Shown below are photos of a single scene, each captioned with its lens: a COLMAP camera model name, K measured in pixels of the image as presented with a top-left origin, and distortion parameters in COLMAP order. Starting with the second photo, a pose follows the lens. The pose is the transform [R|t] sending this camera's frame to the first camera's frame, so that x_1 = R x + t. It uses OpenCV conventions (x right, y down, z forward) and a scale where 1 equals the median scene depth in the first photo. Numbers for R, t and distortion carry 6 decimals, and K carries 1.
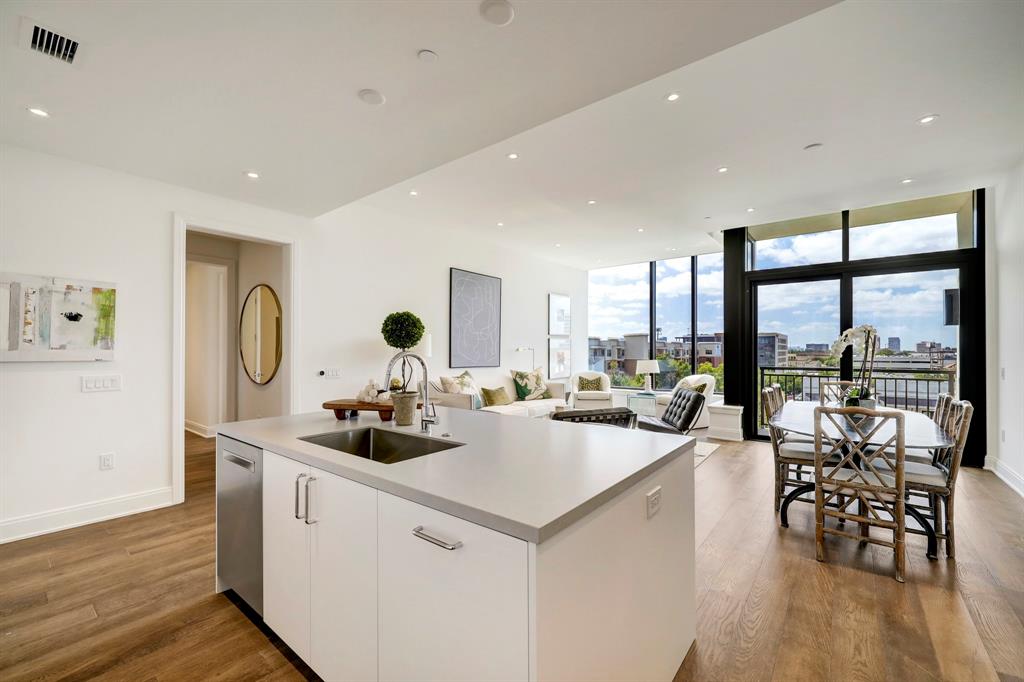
lens RADIAL K [[431.4, 0, 512.0], [0, 431.4, 345.1], [0, 0, 1]] dist [0.004903, 0.000795]
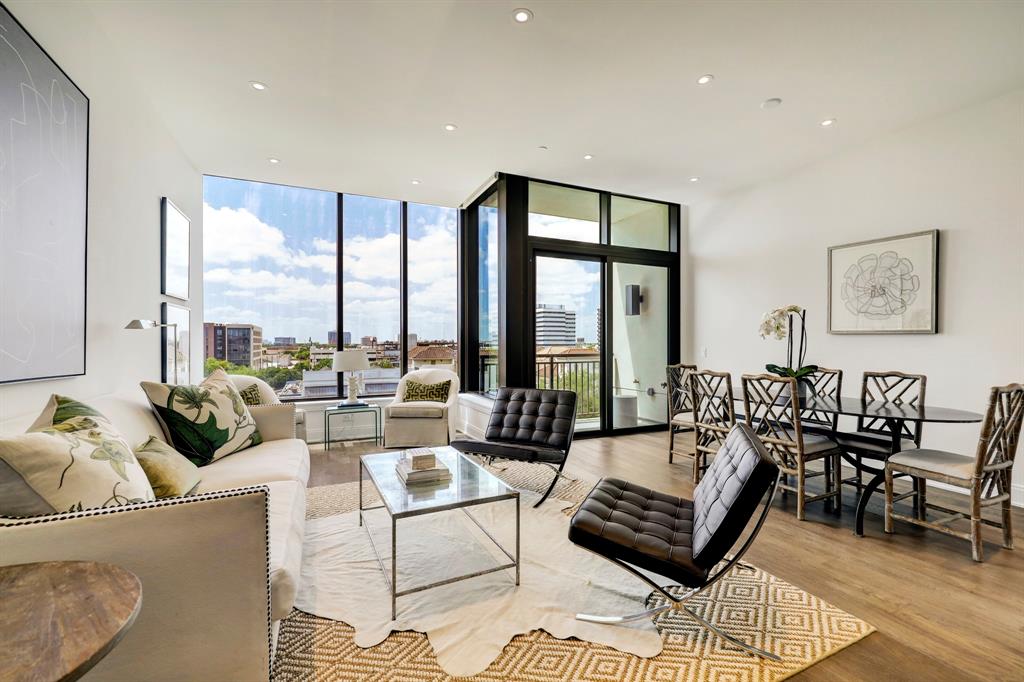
lens RADIAL K [[455.9, 0, 522.8], [0, 455.9, 341.8], [0, 0, 1]] dist [0.005781, 0.000549]
pose [[0.421423, 0.002502, 0.906861, -0.232581], [-0.007710, 0.999970, 0.000824, 0.026255], [-0.906831, -0.007339, 0.421430, 0.658872]]
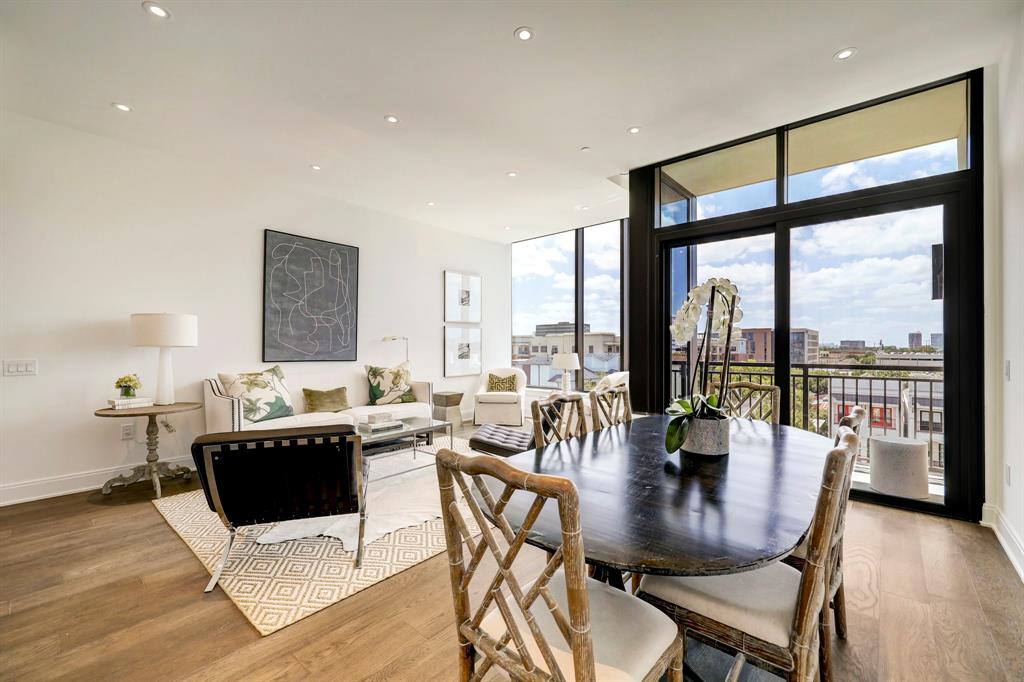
lens RADIAL K [[431.4, 0, 523.0], [0, 431.4, 344.1], [0, 0, 1]] dist [0.004903, 0.000795]
pose [[0.998929, 0.000829, -0.046257, 0.359238], [-0.000642, 0.999992, 0.004064, 0.019139], [0.046260, -0.004030, 0.998921, 0.273013]]
